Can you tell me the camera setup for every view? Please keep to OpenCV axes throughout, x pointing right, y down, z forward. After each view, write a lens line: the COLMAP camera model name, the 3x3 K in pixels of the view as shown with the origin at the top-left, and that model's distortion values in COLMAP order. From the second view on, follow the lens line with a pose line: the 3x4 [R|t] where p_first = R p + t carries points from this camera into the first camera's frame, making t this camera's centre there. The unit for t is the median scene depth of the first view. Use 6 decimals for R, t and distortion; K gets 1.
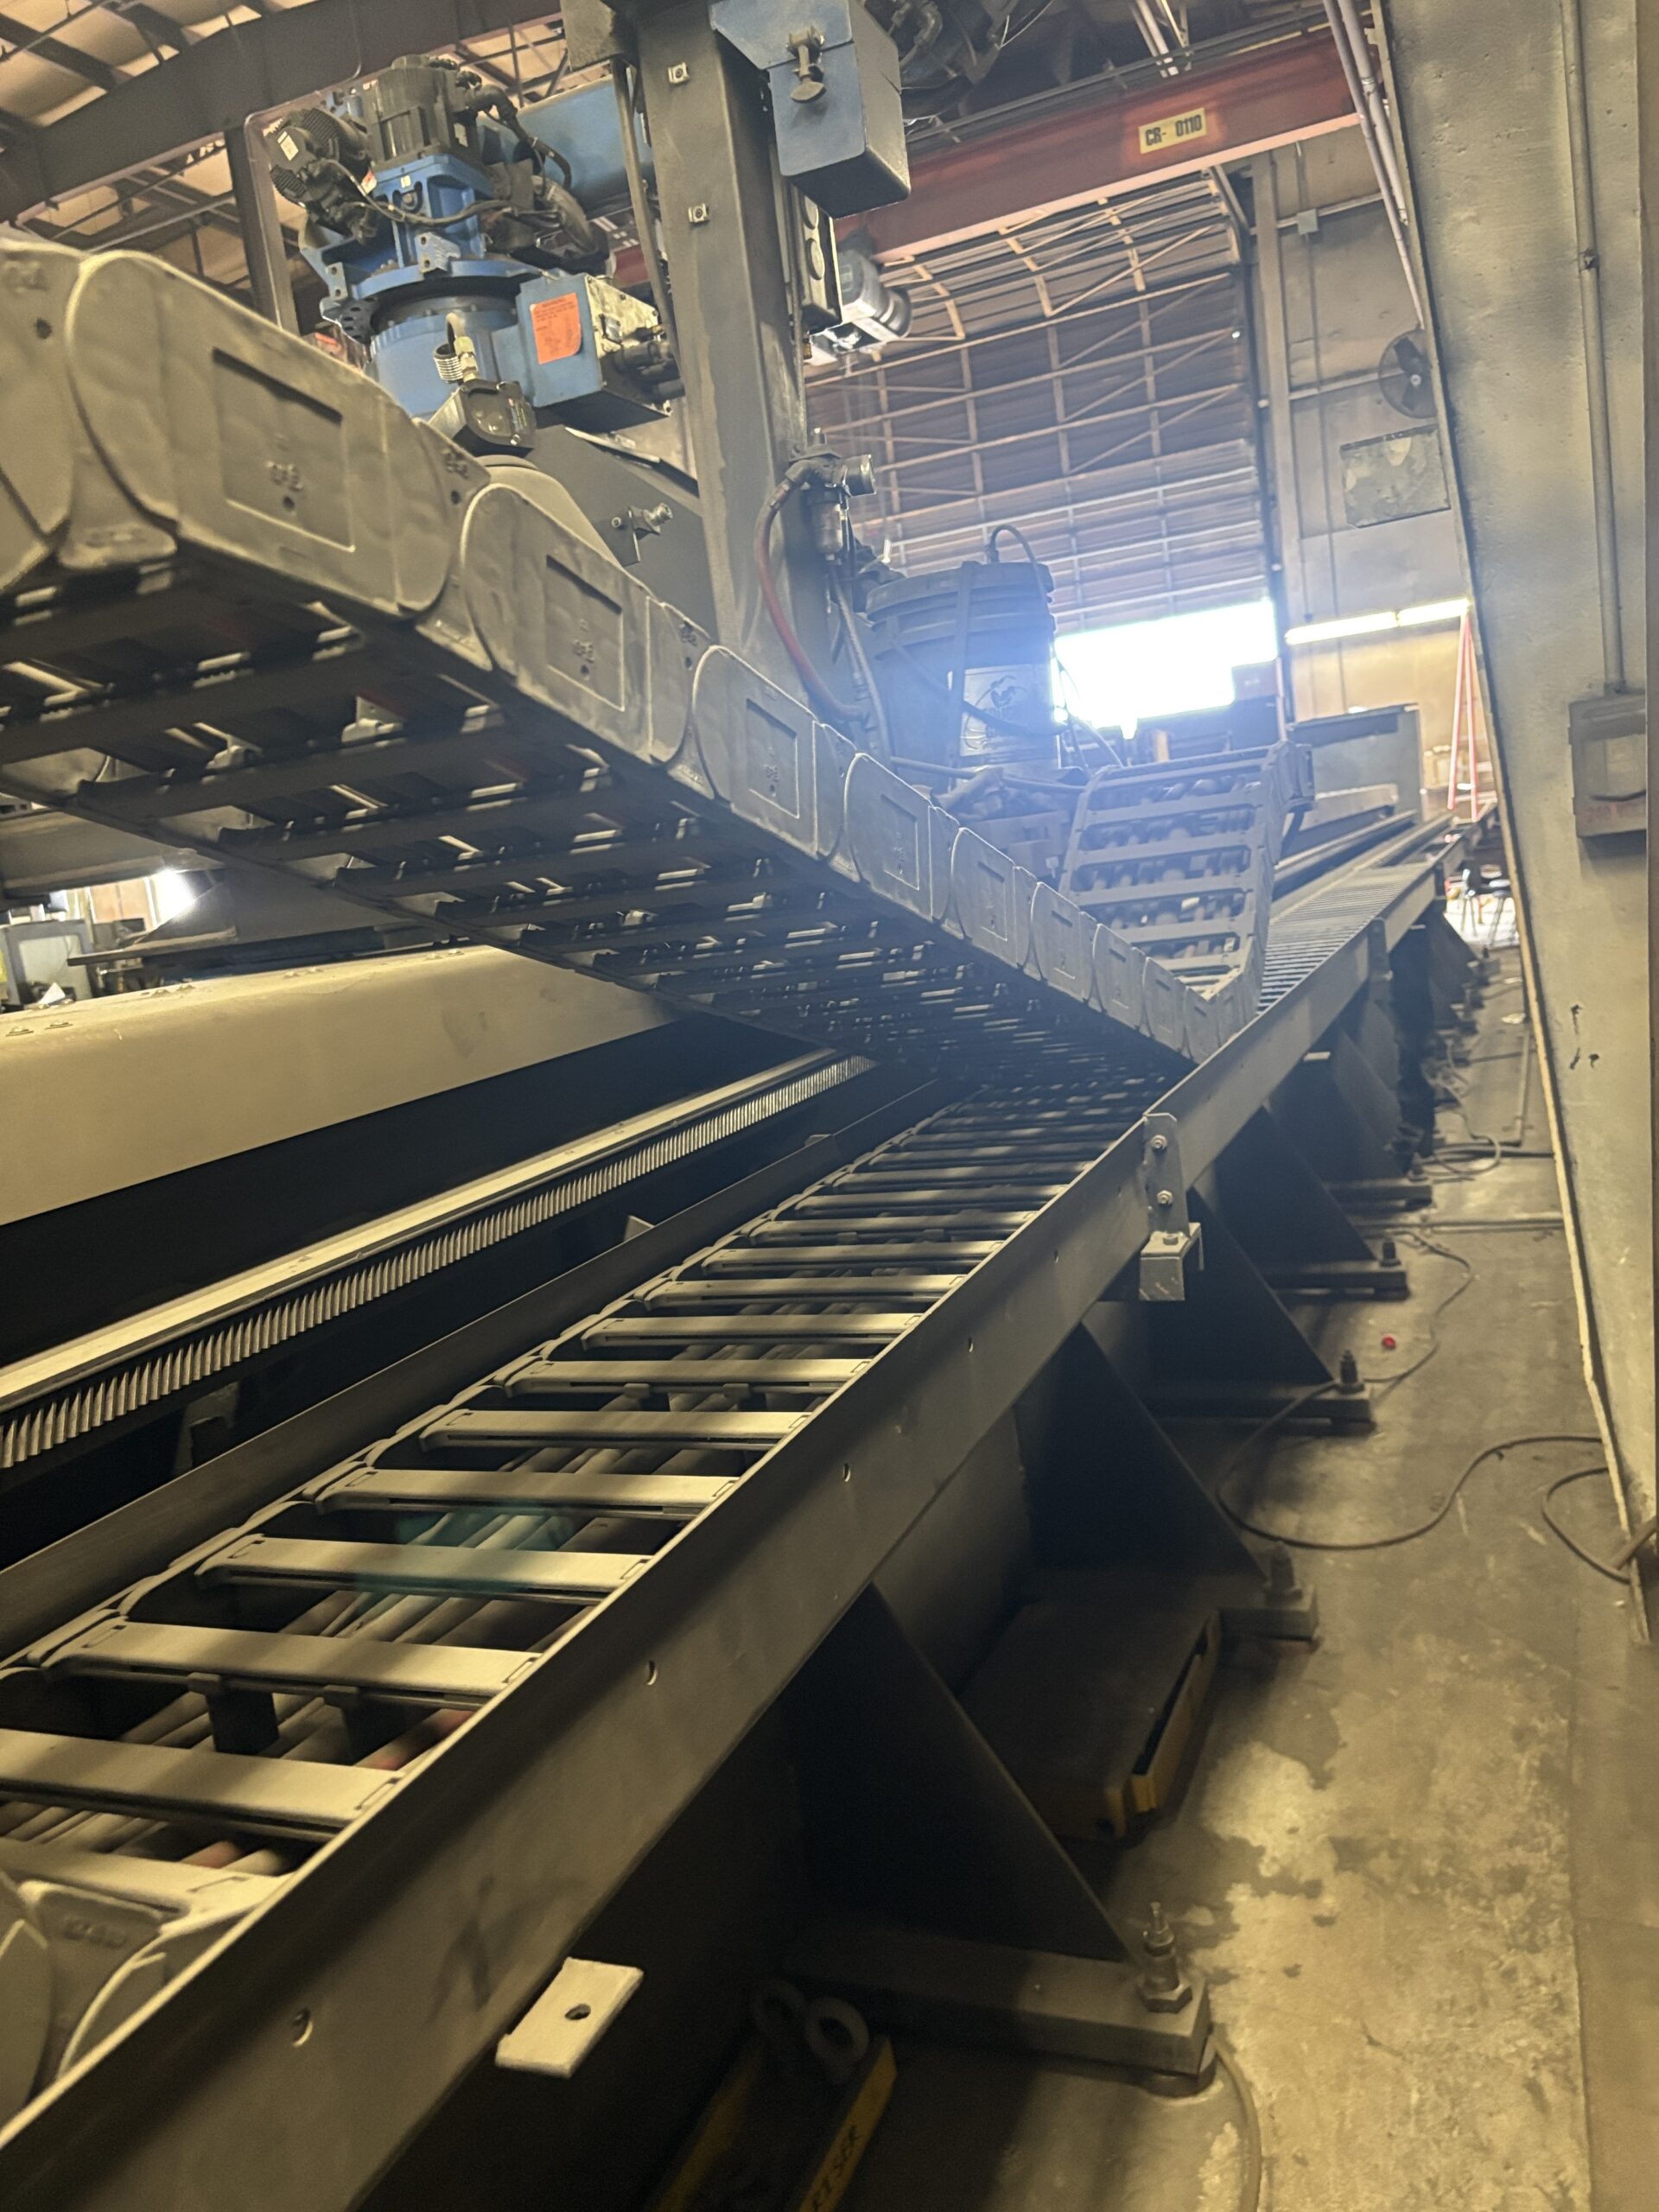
lens RADIAL K [[1684.1, 0, 810.6], [0, 1684.1, 1101.8], [0, 0, 1]] dist [0.029171, -0.001343]
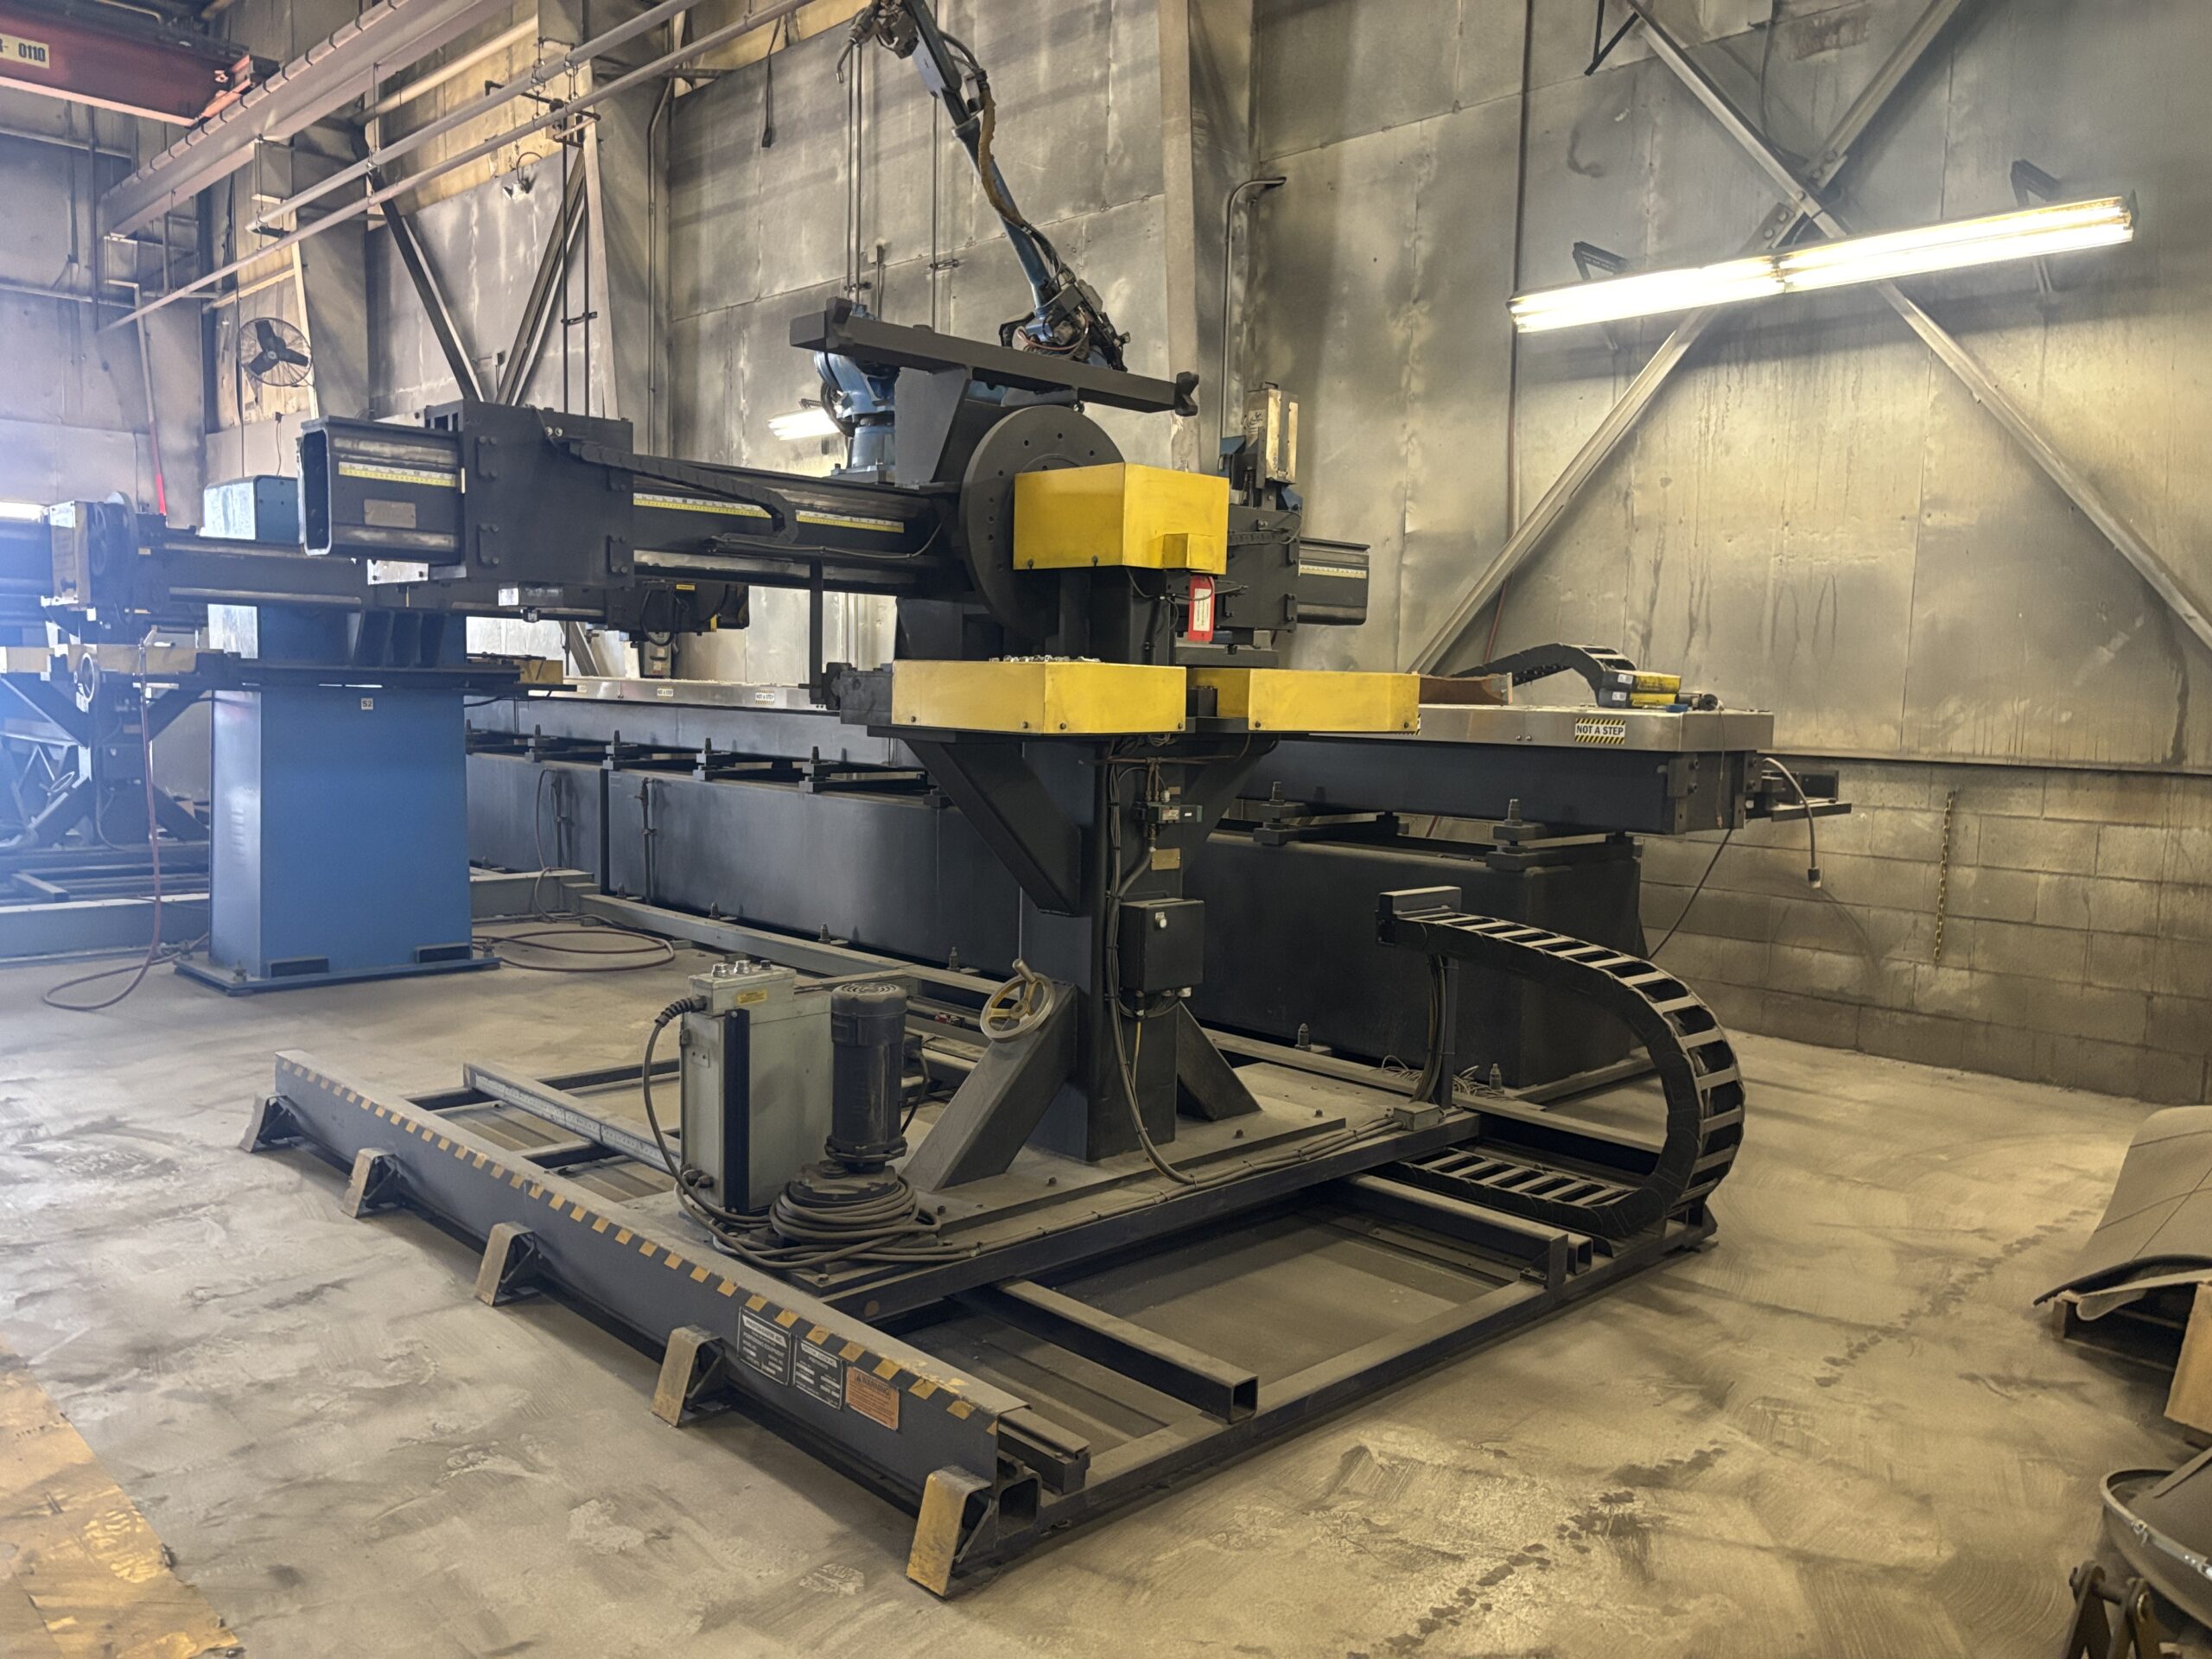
lens RADIAL K [[1682.8, 0, 1110.2], [0, 1682.8, 834.0], [0, 0, 1]] dist [0.046974, -0.043884]
pose [[0.372614, 0.058470, 0.926143, -0.391256], [0.060551, 0.994354, -0.087138, 0.053827], [-0.926009, 0.088548, 0.366970, -0.007904]]
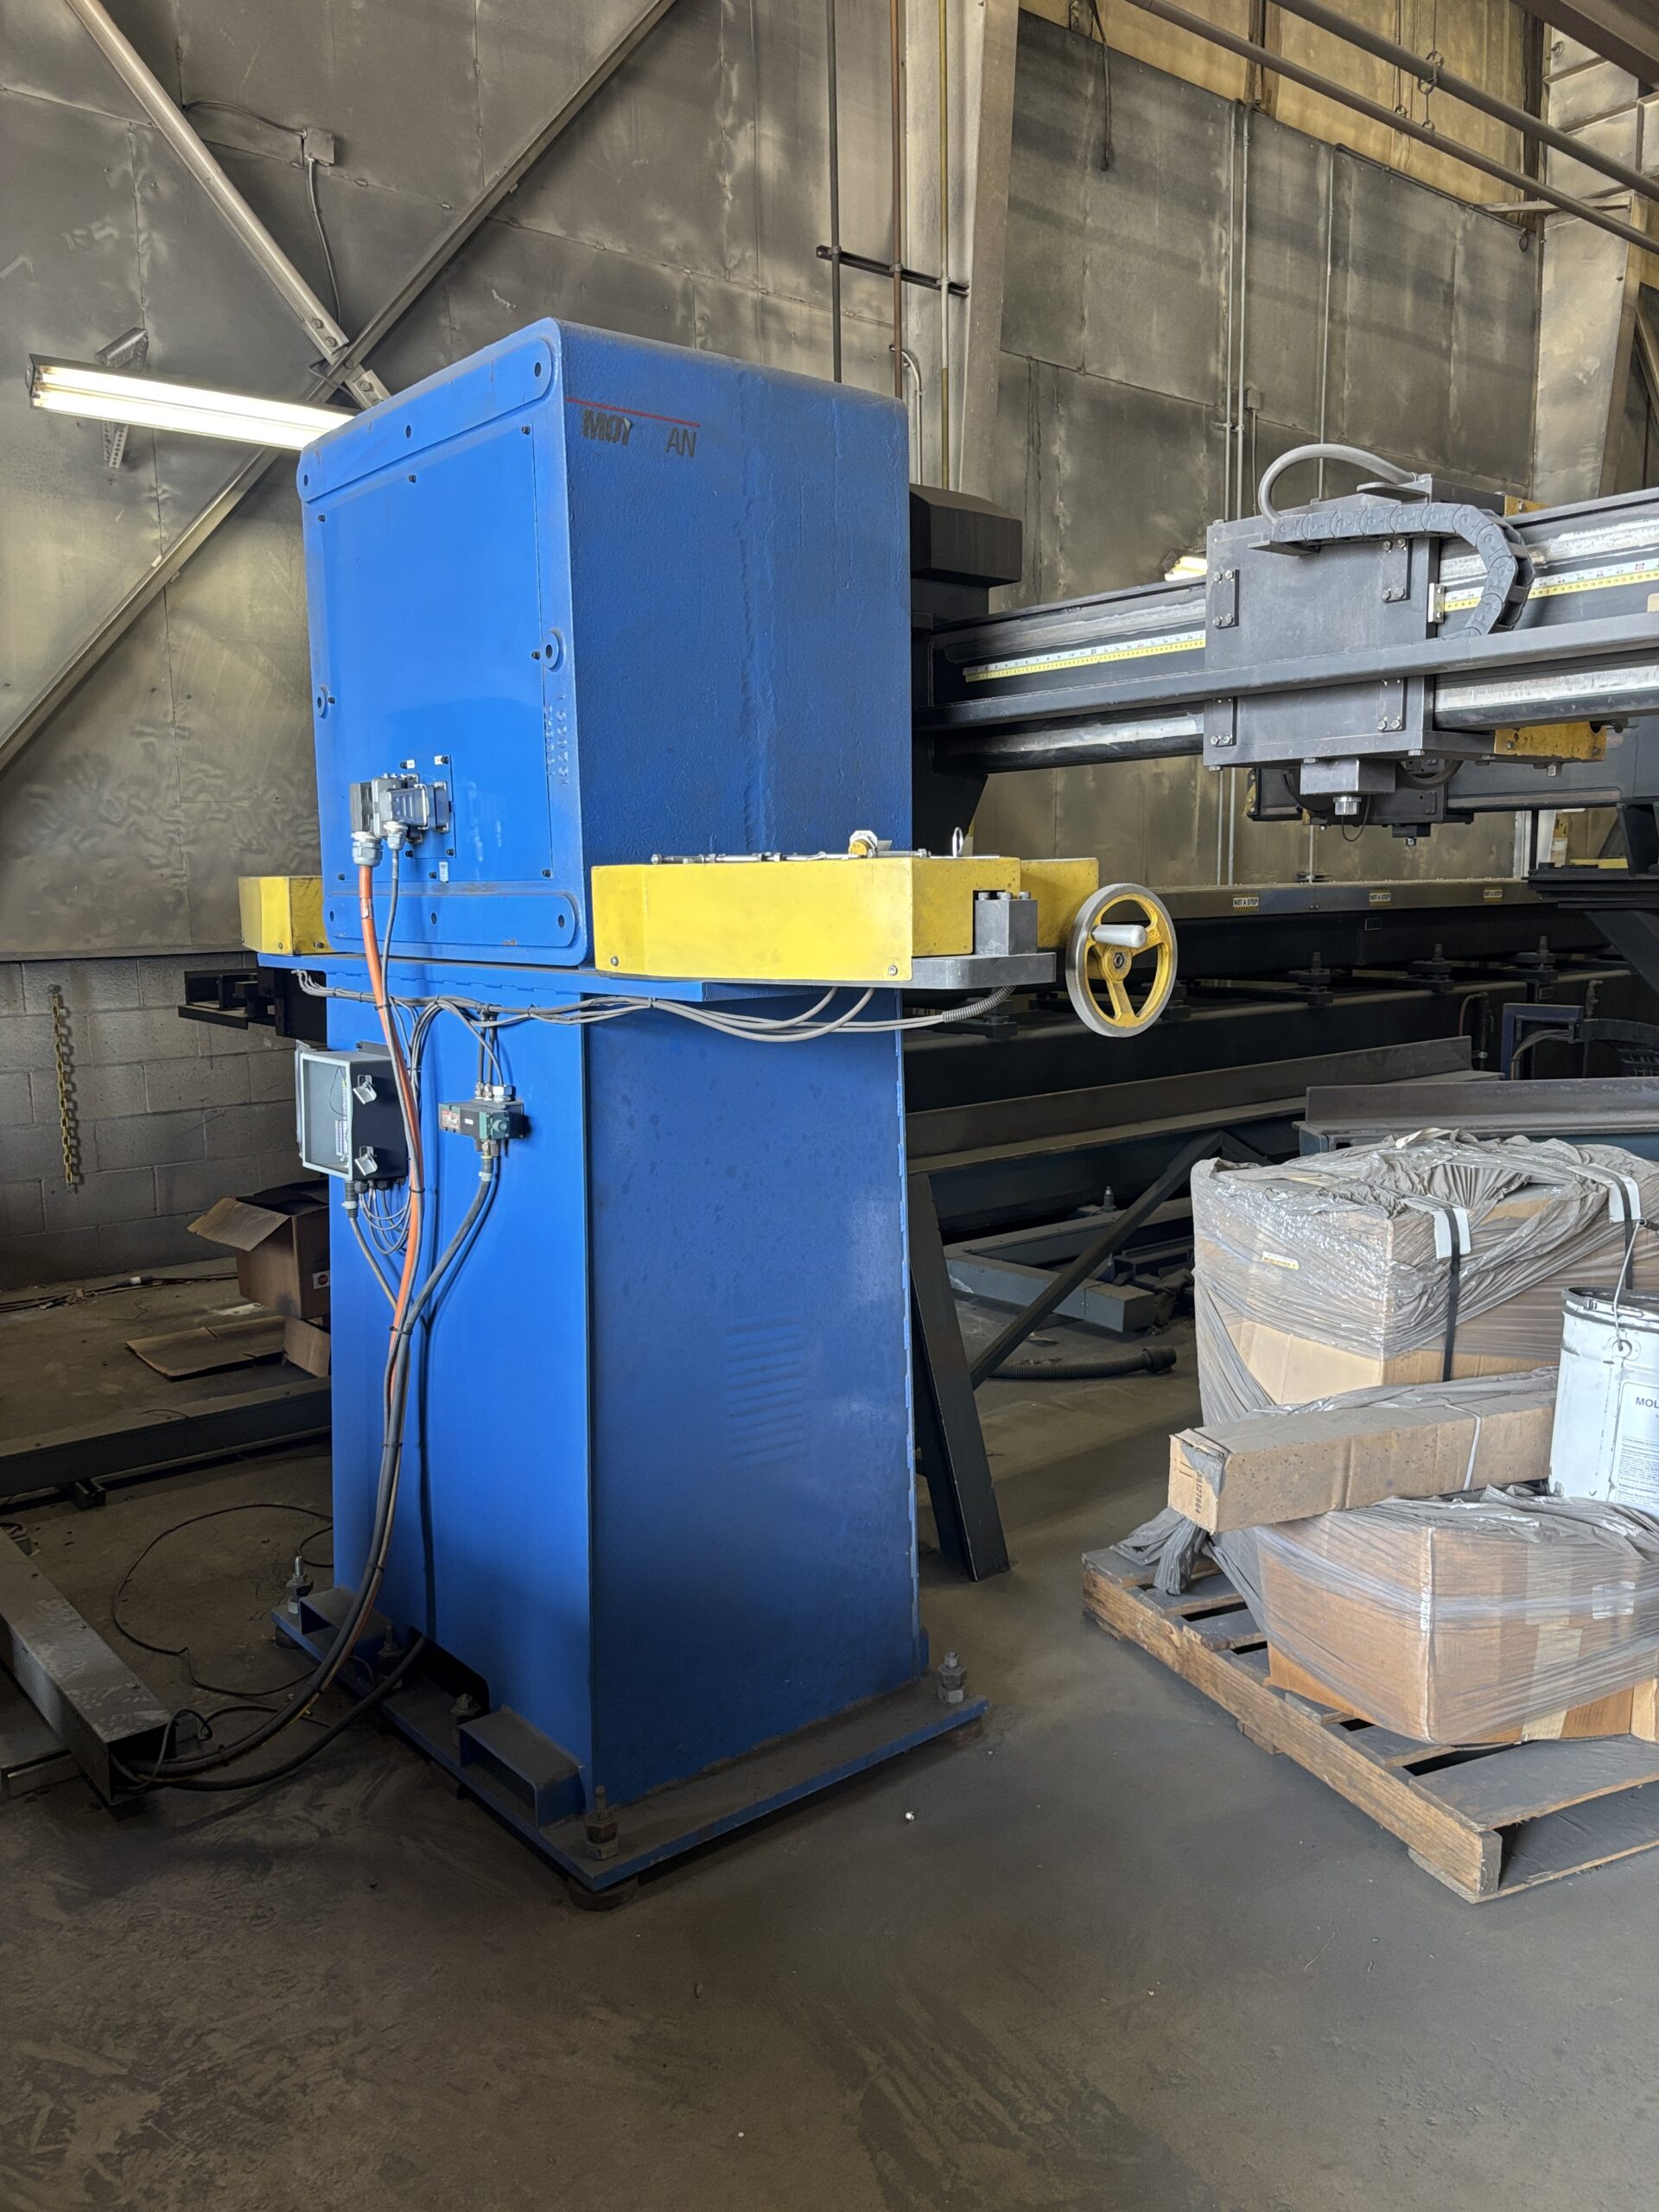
lens RADIAL K [[1663.8, 0, 849.7], [0, 1663.8, 1137.3], [0, 0, 1]] dist [0.029919, -0.029833]
pose [[-0.883057, 0.077427, 0.462833, 0.005983], [0.198031, 0.955656, 0.217959, -0.124506], [-0.425433, 0.284126, -0.859232, 0.847036]]
